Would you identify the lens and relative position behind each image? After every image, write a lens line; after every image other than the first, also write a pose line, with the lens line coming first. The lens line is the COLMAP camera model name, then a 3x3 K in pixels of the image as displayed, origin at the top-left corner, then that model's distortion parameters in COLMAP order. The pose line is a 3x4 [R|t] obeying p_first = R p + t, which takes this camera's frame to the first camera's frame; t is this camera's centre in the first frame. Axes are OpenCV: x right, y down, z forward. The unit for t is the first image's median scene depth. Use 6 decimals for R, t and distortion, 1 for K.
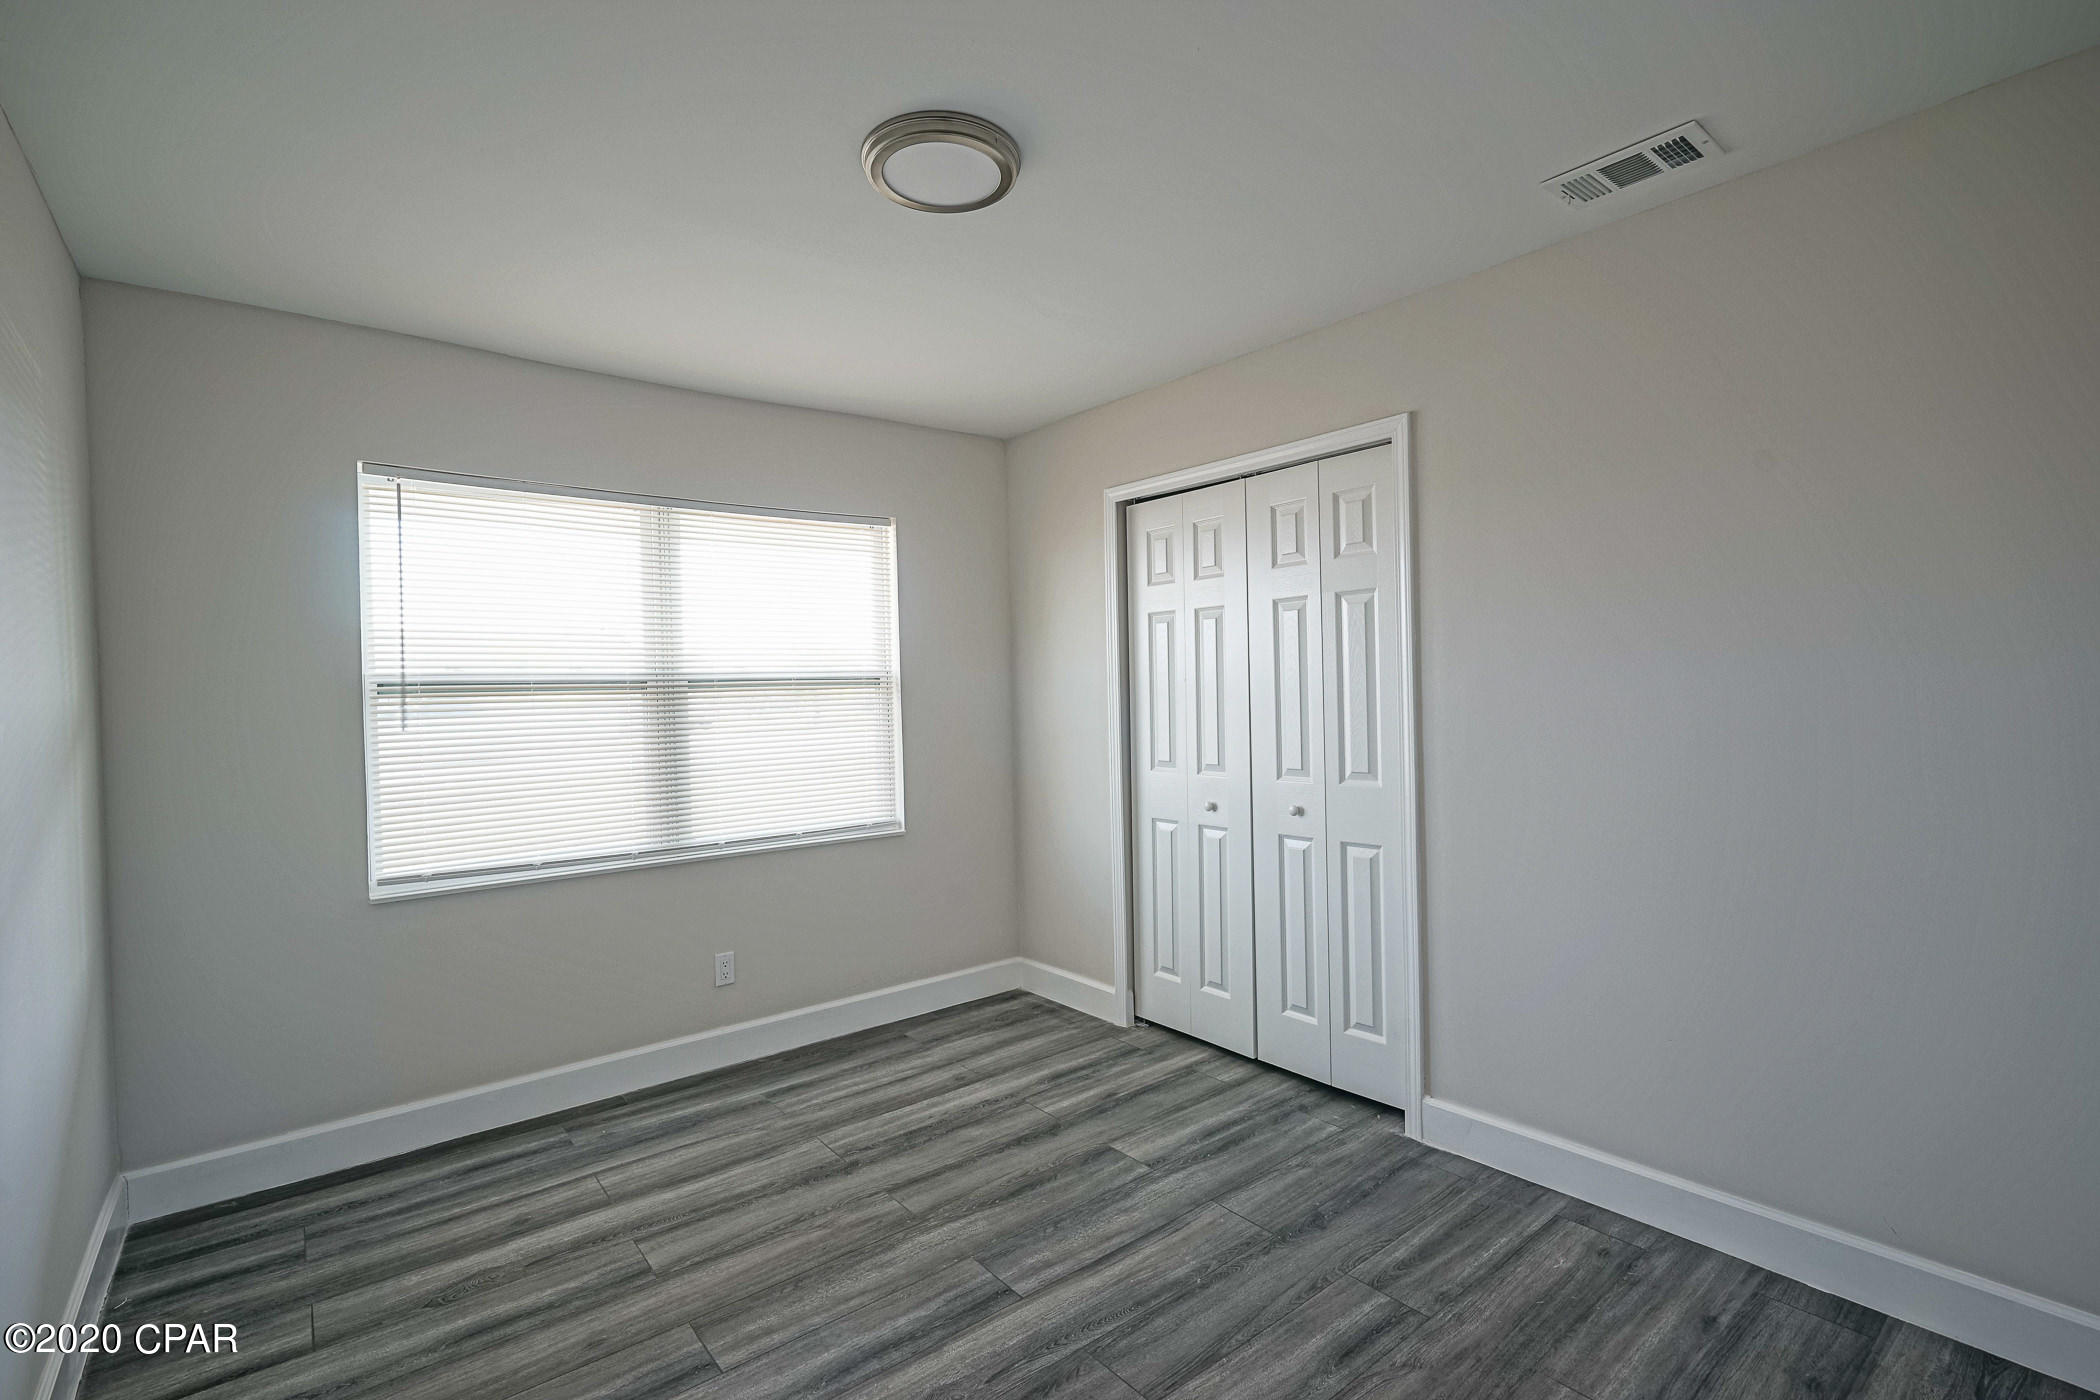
lens RADIAL K [[962.0, 0, 1049.6], [0, 962.0, 702.6], [0, 0, 1]] dist [-0.007276, 0.003446]
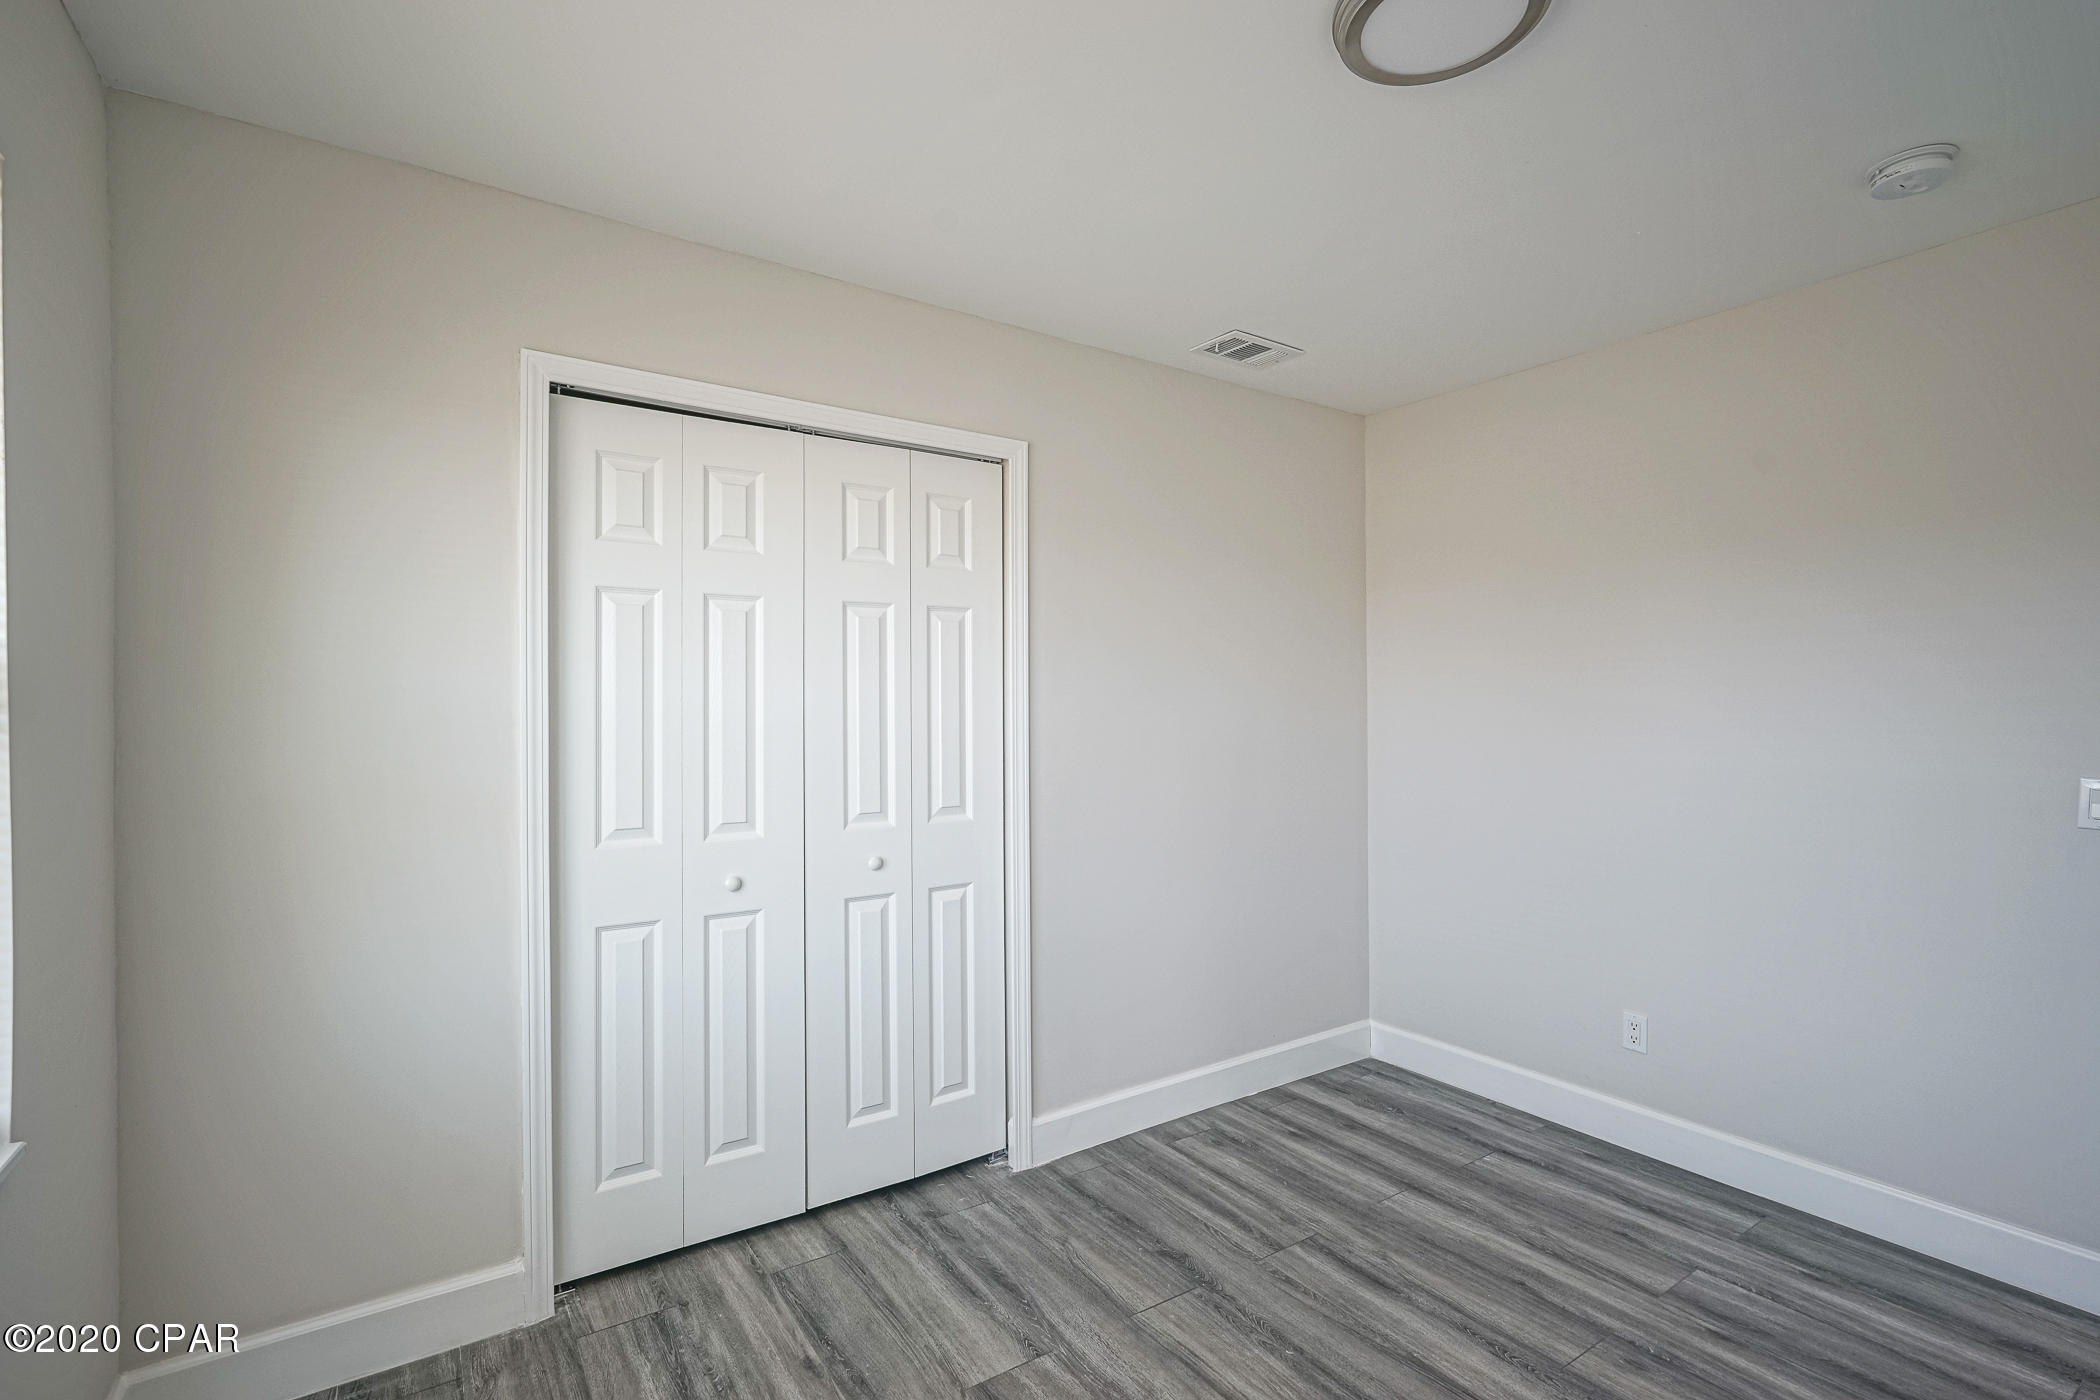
lens RADIAL K [[962.0, 0, 1047.1], [0, 962.0, 705.8], [0, 0, 1]] dist [-0.007276, 0.003446]
pose [[0.085150, 0.020321, 0.996161, -0.622822], [0.010454, 0.999719, -0.021288, -0.003622], [-0.996313, 0.012226, 0.084913, 0.893155]]
